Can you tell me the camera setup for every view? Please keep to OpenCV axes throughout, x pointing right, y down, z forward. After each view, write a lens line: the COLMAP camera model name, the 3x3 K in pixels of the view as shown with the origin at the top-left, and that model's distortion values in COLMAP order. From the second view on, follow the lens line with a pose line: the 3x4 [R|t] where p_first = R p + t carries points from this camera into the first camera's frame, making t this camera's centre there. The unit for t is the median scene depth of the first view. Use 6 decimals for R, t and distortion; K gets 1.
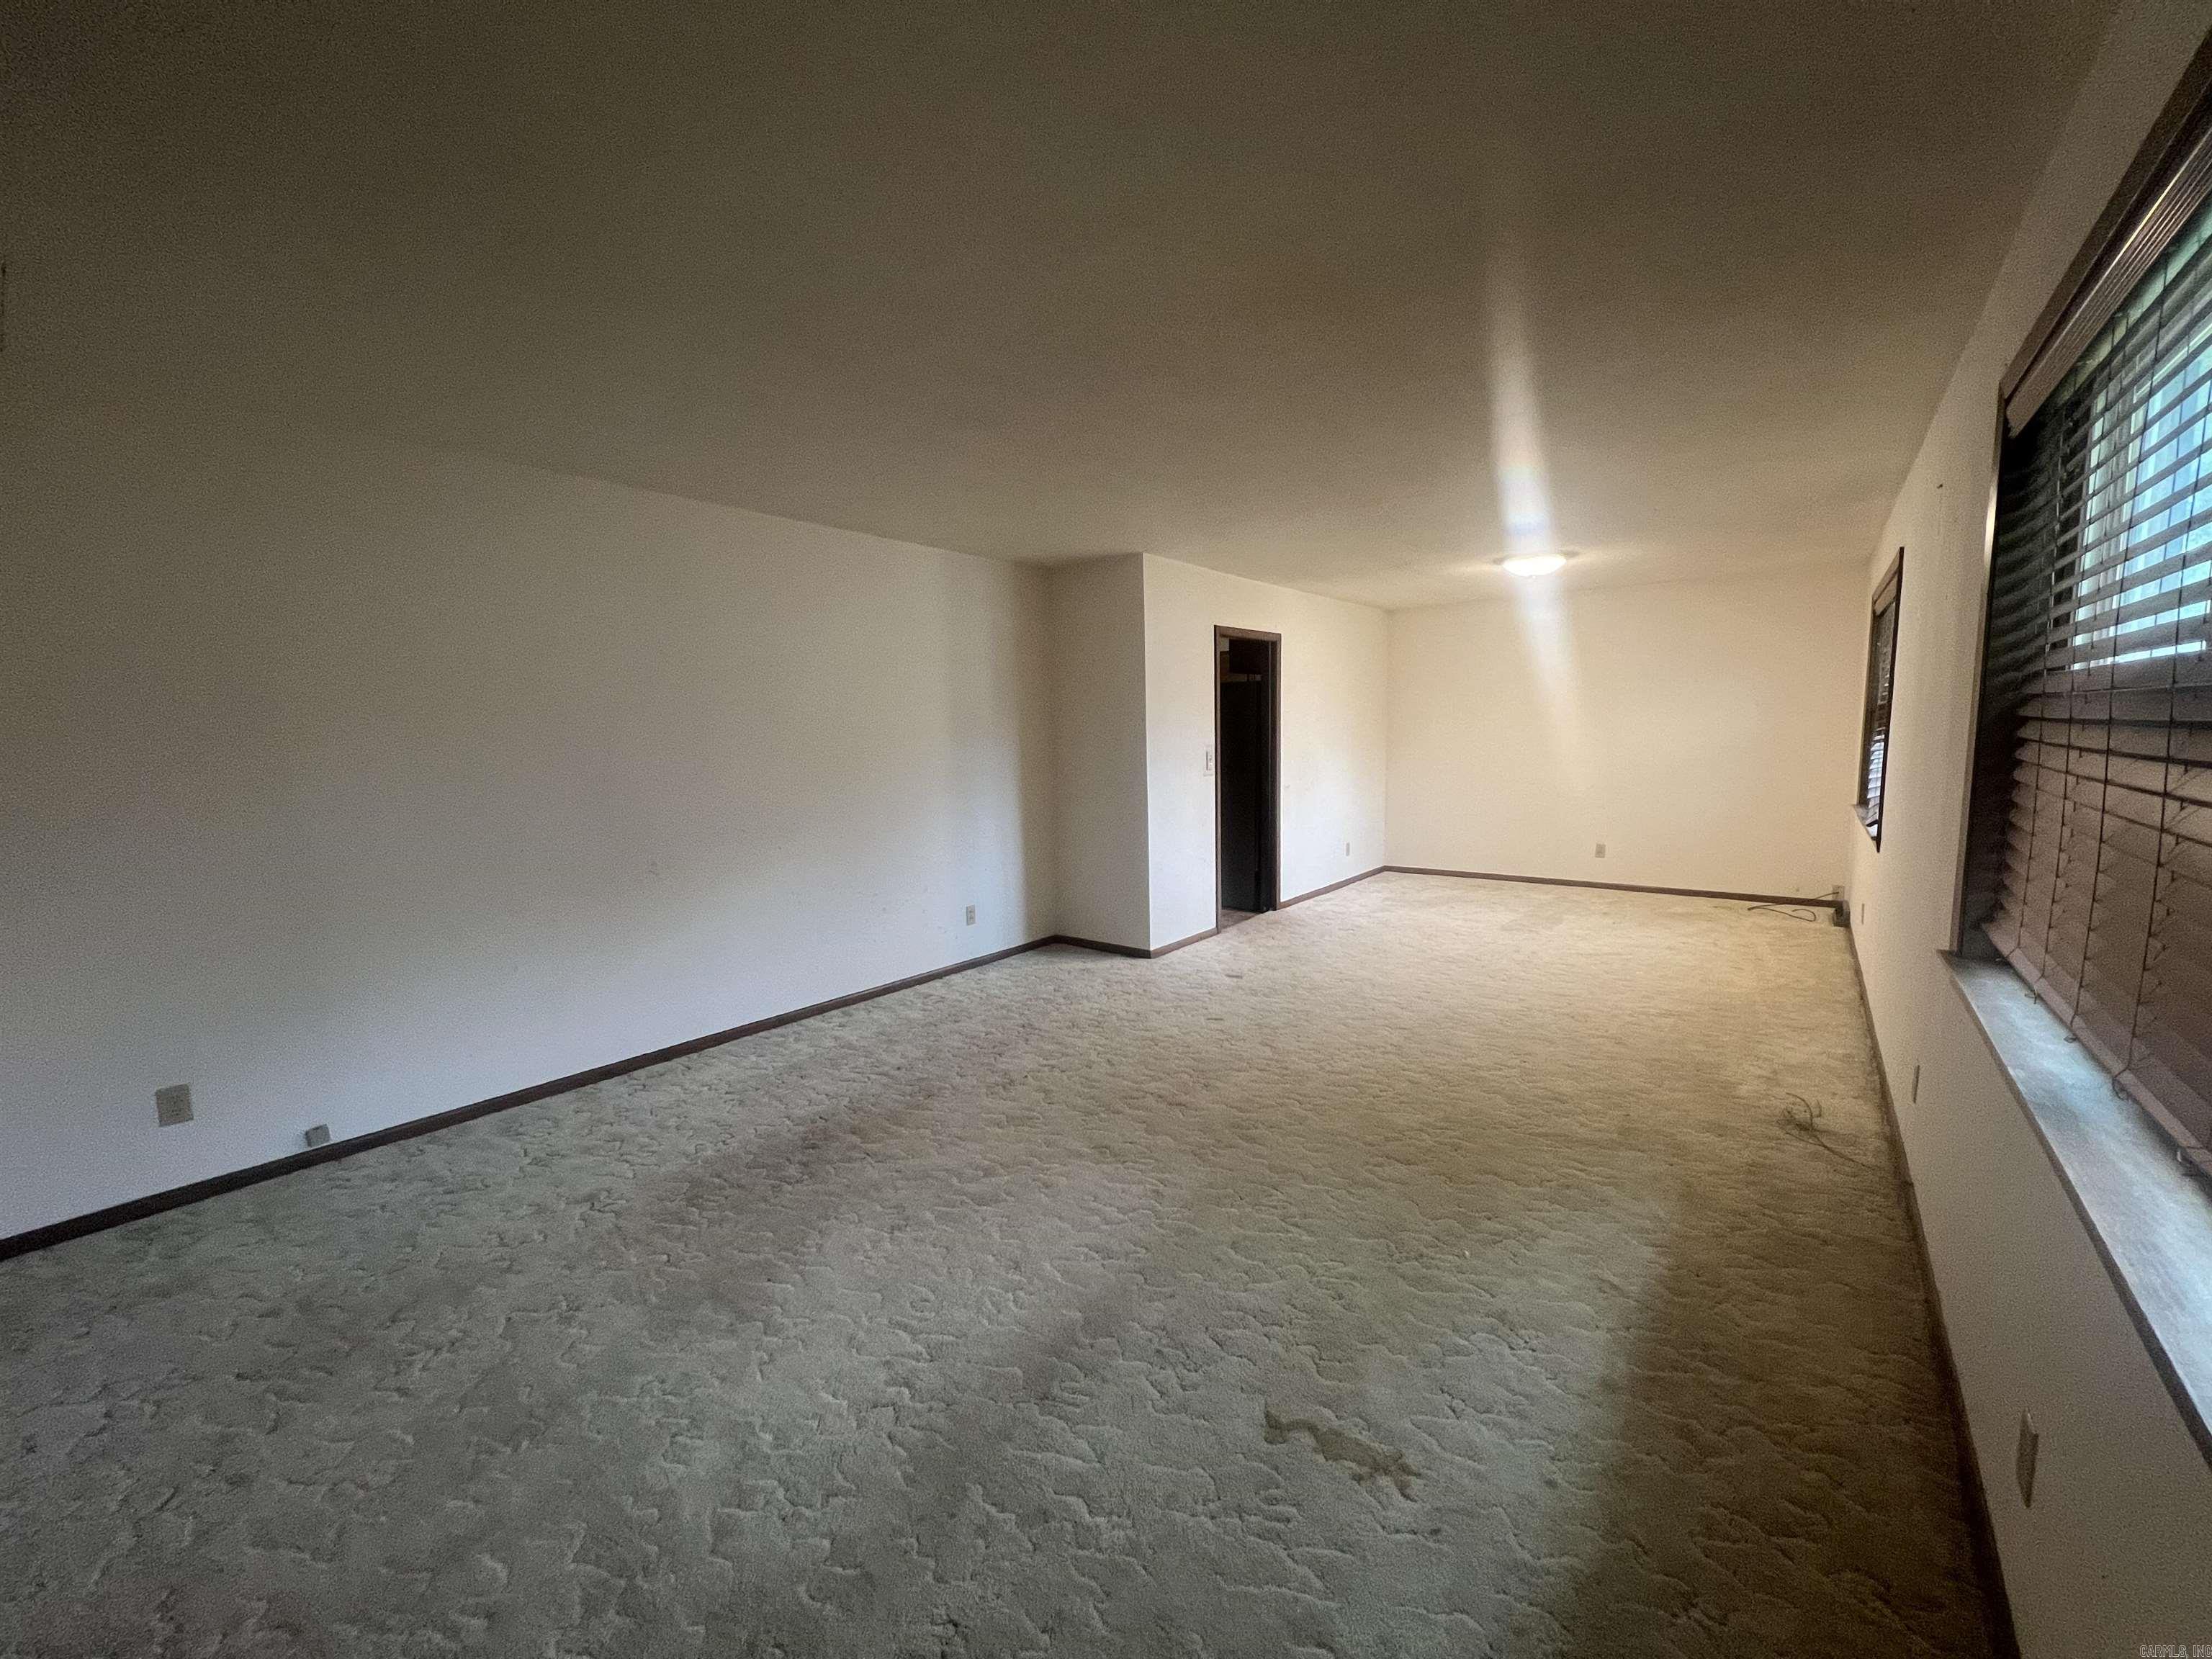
lens RADIAL K [[883.0, 0, 1108.7], [0, 883.0, 842.3], [0, 0, 1]] dist [-0.001489, 0.000606]
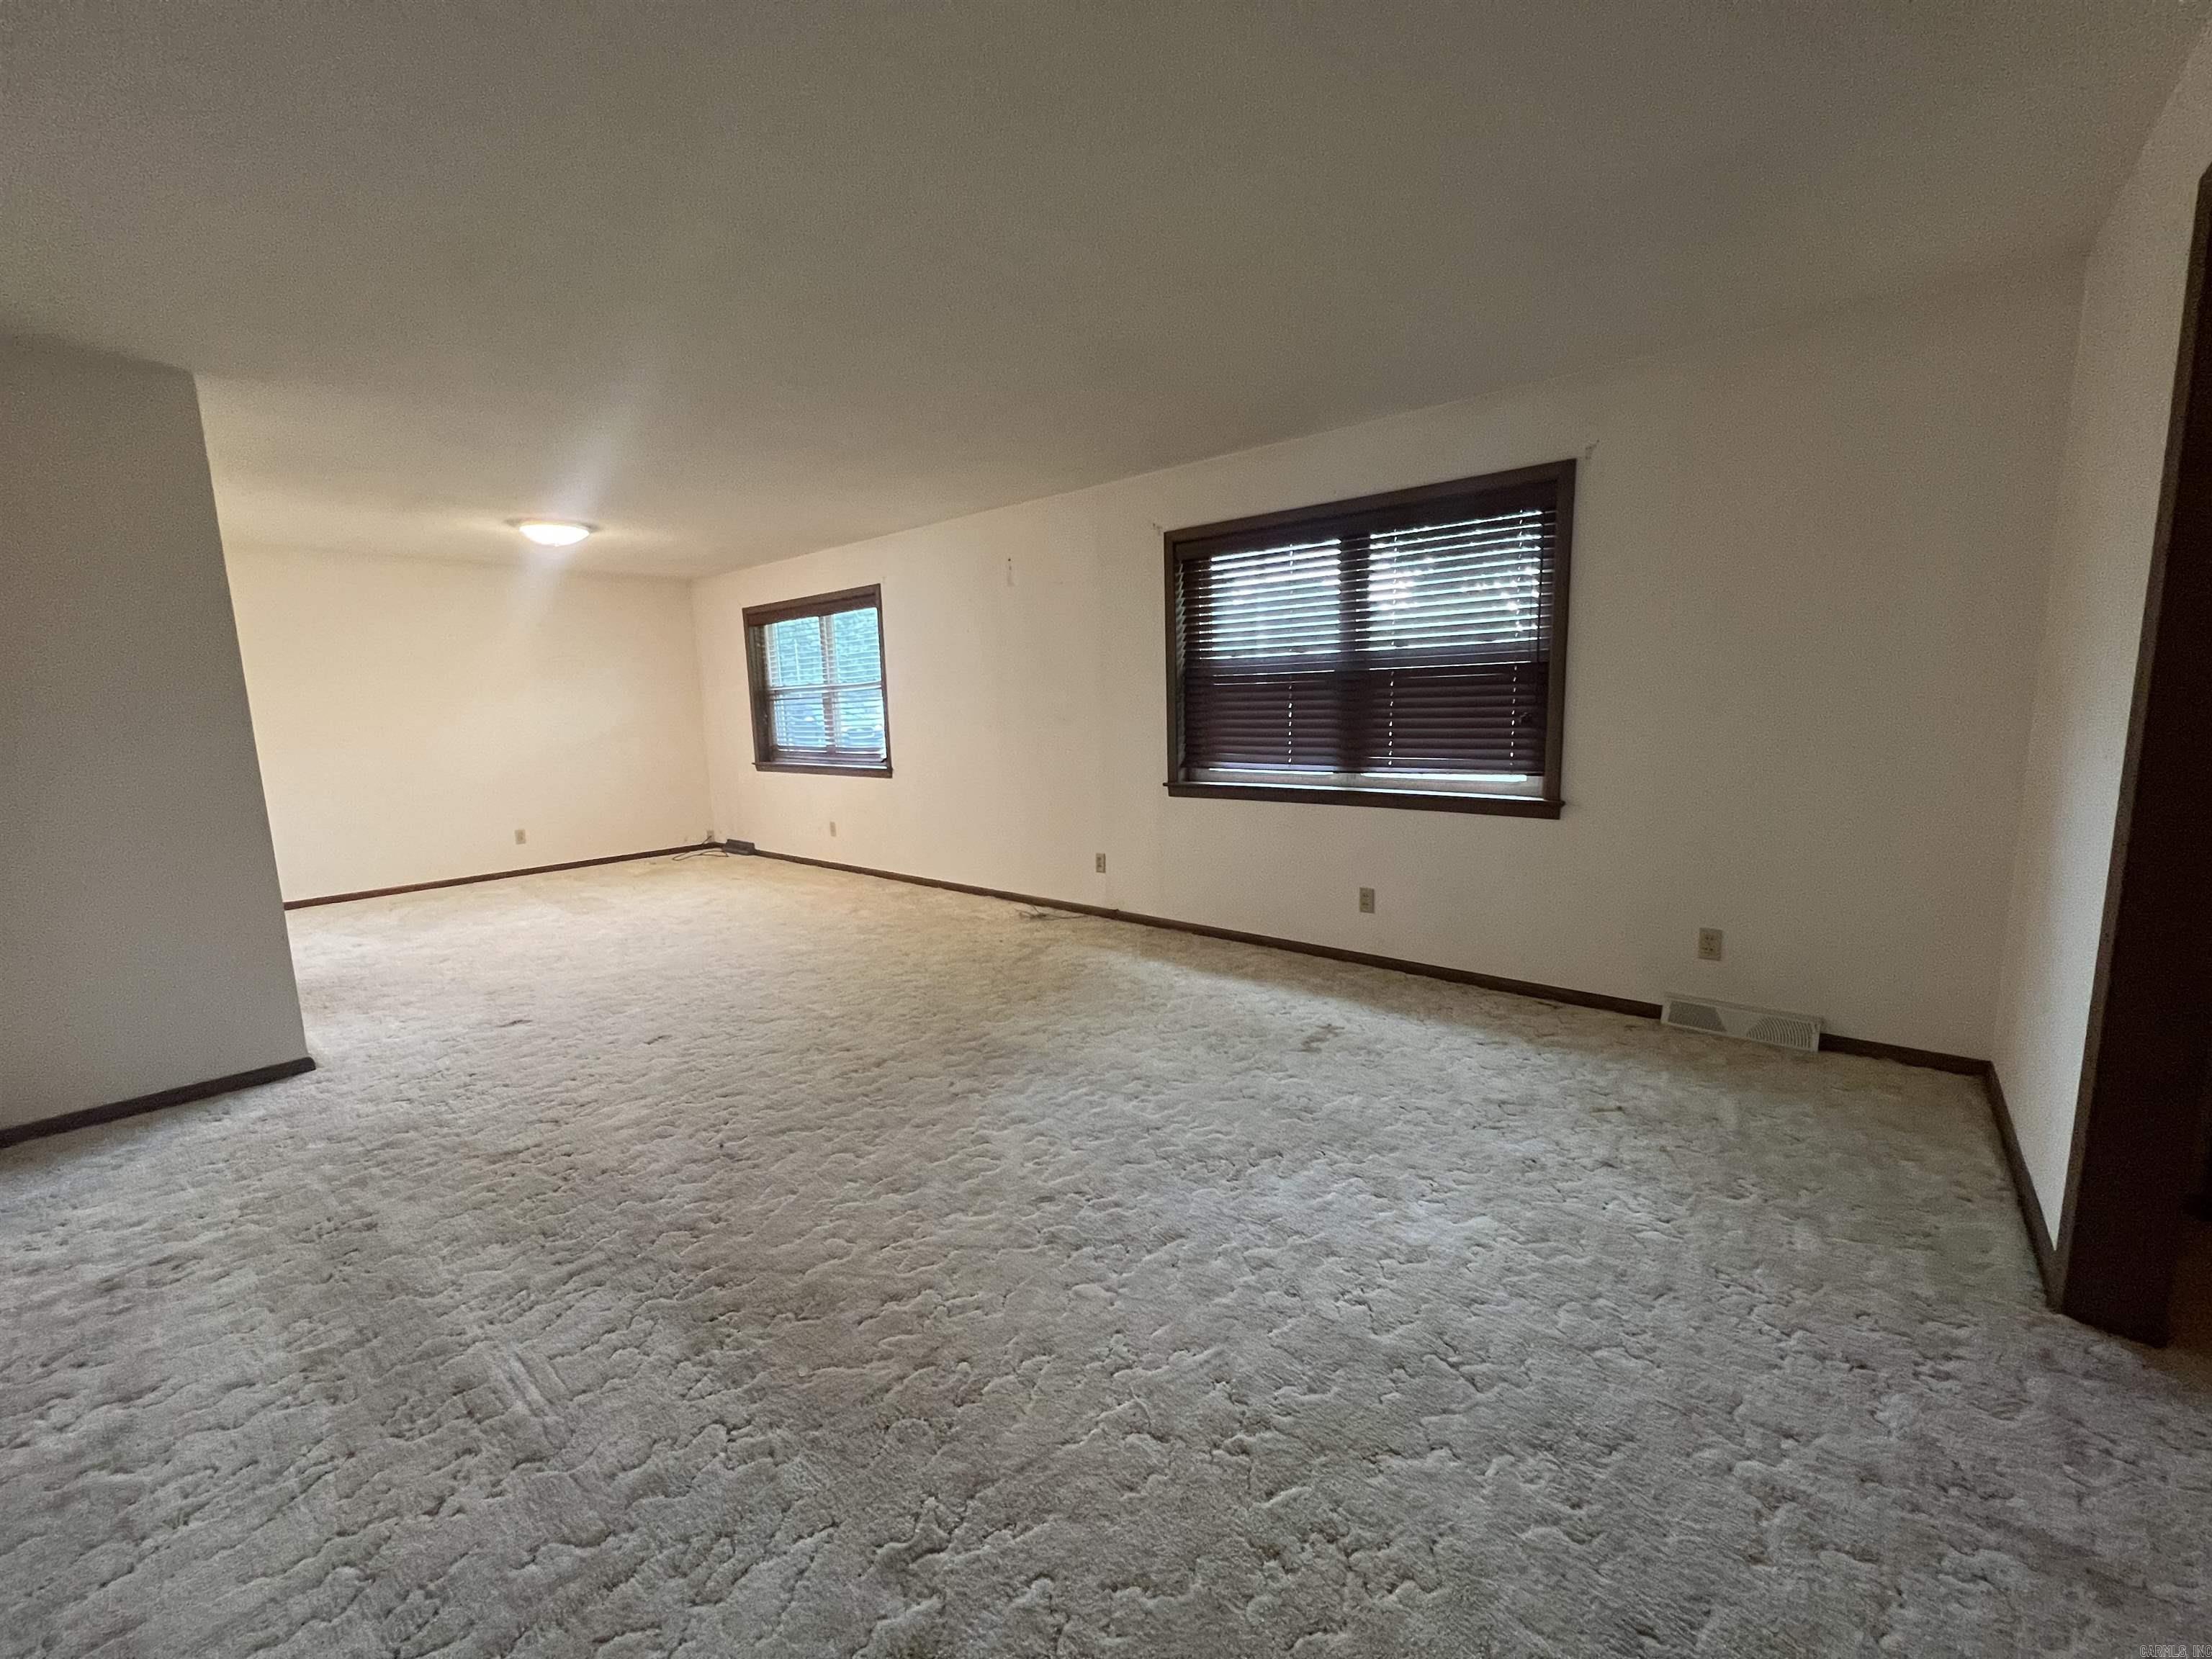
lens RADIAL K [[883.0, 0, 1101.1], [0, 883.0, 830.2], [0, 0, 1]] dist [-0.001489, 0.000606]
pose [[0.046510, -0.122886, 0.991330, -0.687840], [0.152197, 0.981689, 0.114550, -0.022374], [-0.987255, 0.145550, 0.064361, 0.543980]]
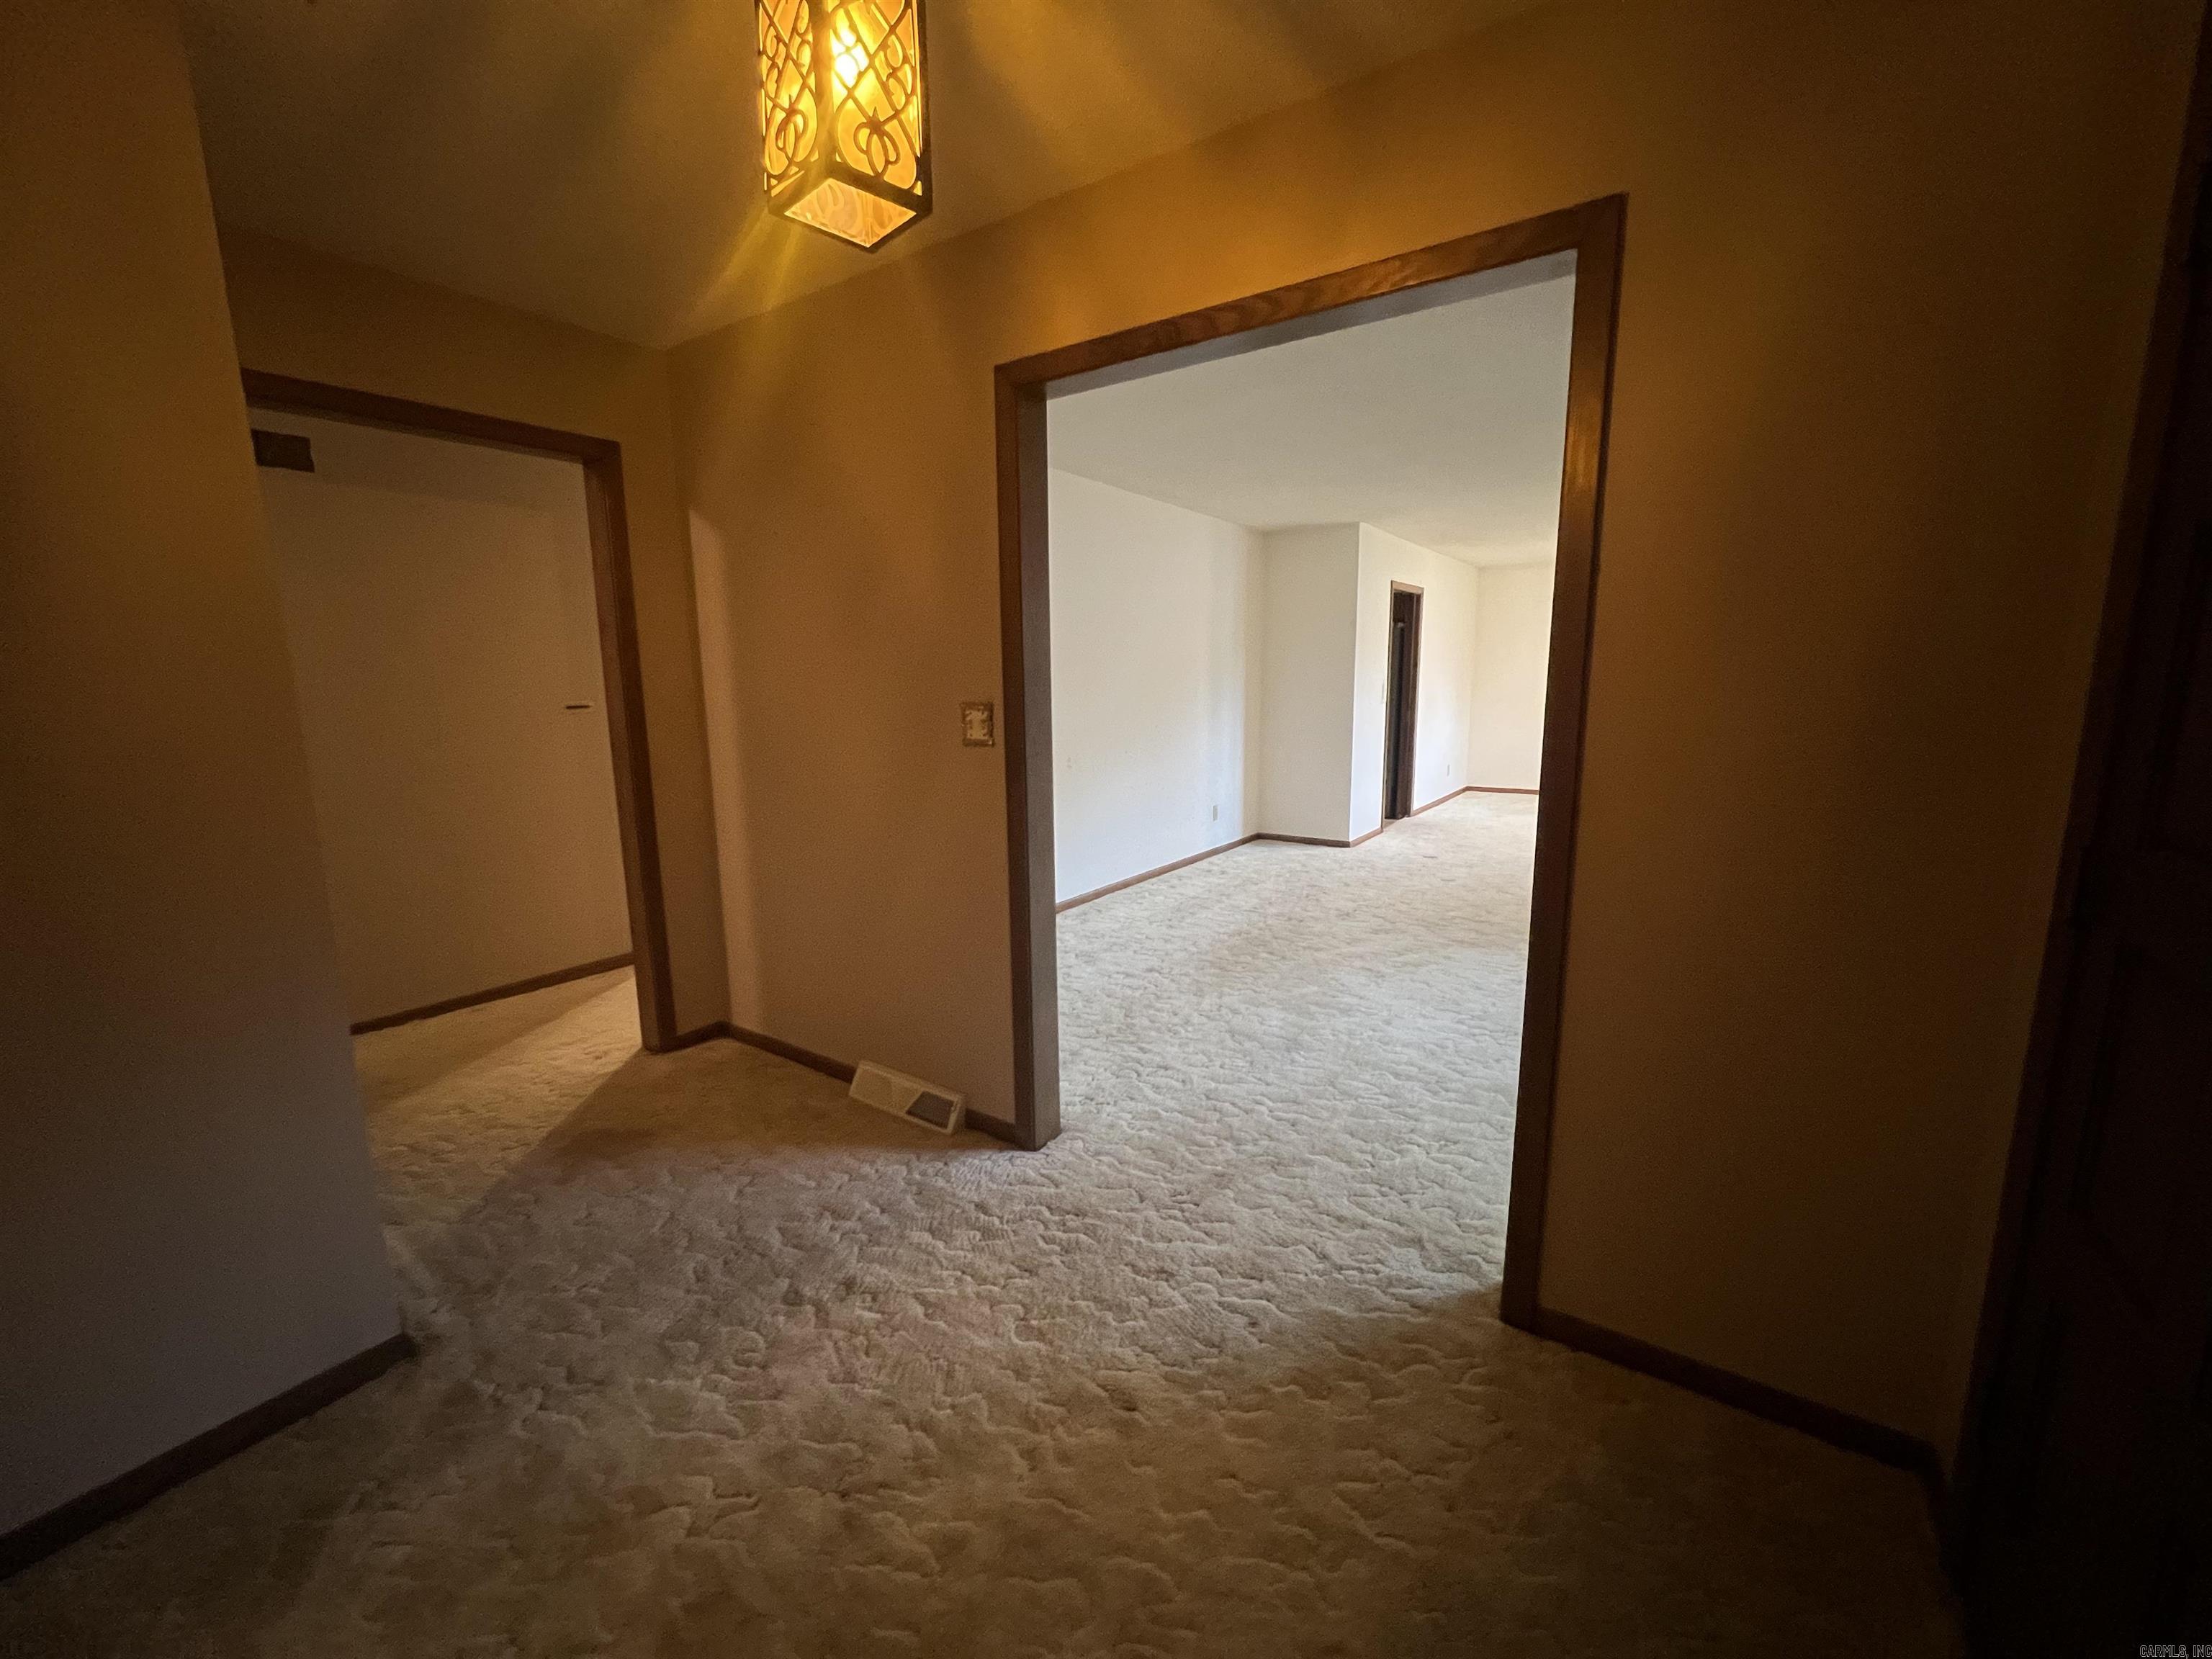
lens RADIAL K [[883.0, 0, 1113.9], [0, 883.0, 824.1], [0, 0, 1]] dist [-0.001489, 0.000606]
pose [[0.998044, -0.002470, 0.062471, -0.505111], [-0.000051, 0.999187, 0.040313, 0.064733], [-0.062520, -0.040238, 0.997232, -0.326004]]
